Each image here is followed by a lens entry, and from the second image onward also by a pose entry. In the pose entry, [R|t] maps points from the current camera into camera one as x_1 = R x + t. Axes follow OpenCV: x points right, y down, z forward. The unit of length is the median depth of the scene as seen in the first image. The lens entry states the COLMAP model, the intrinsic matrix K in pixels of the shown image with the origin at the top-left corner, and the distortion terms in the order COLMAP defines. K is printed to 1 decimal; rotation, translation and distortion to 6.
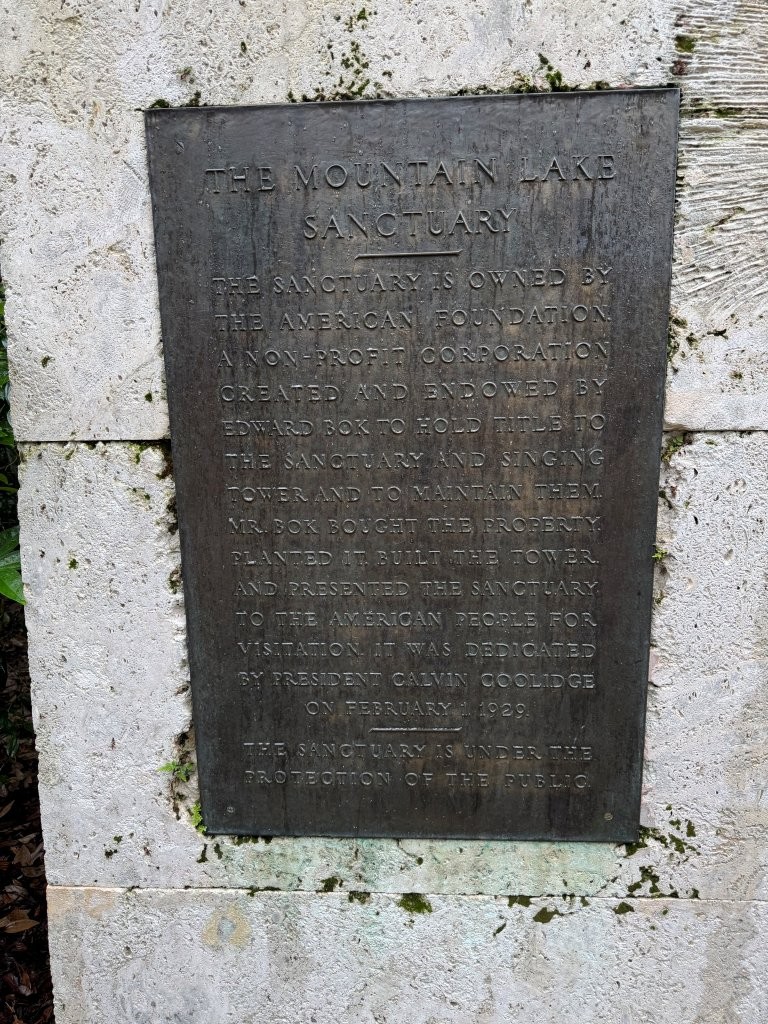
lens RADIAL K [[727.4, 0, 387.7], [0, 727.4, 511.6], [0, 0, 1]] dist [0.047231, -0.081580]
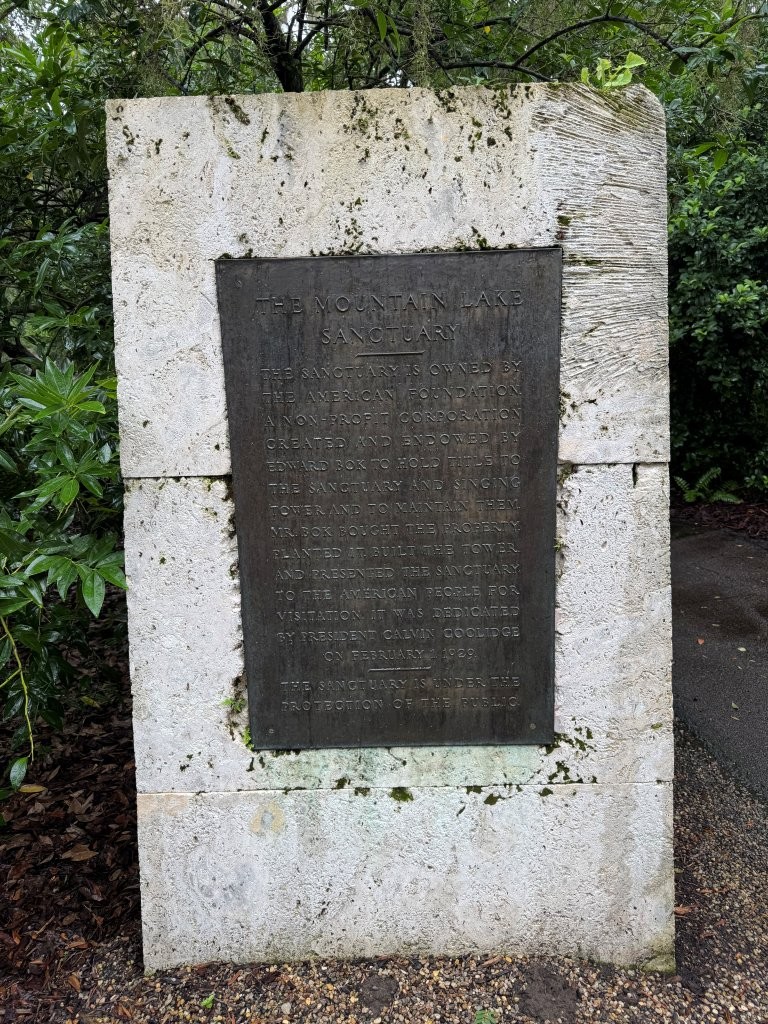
lens RADIAL K [[727.4, 0, 387.7], [0, 727.4, 511.6], [0, 0, 1]] dist [0.047231, -0.081580]
pose [[0.998986, -0.019137, 0.040761, -0.042371], [0.019284, 0.999809, -0.003231, -0.013292], [-0.040691, 0.004014, 0.999164, -0.488568]]
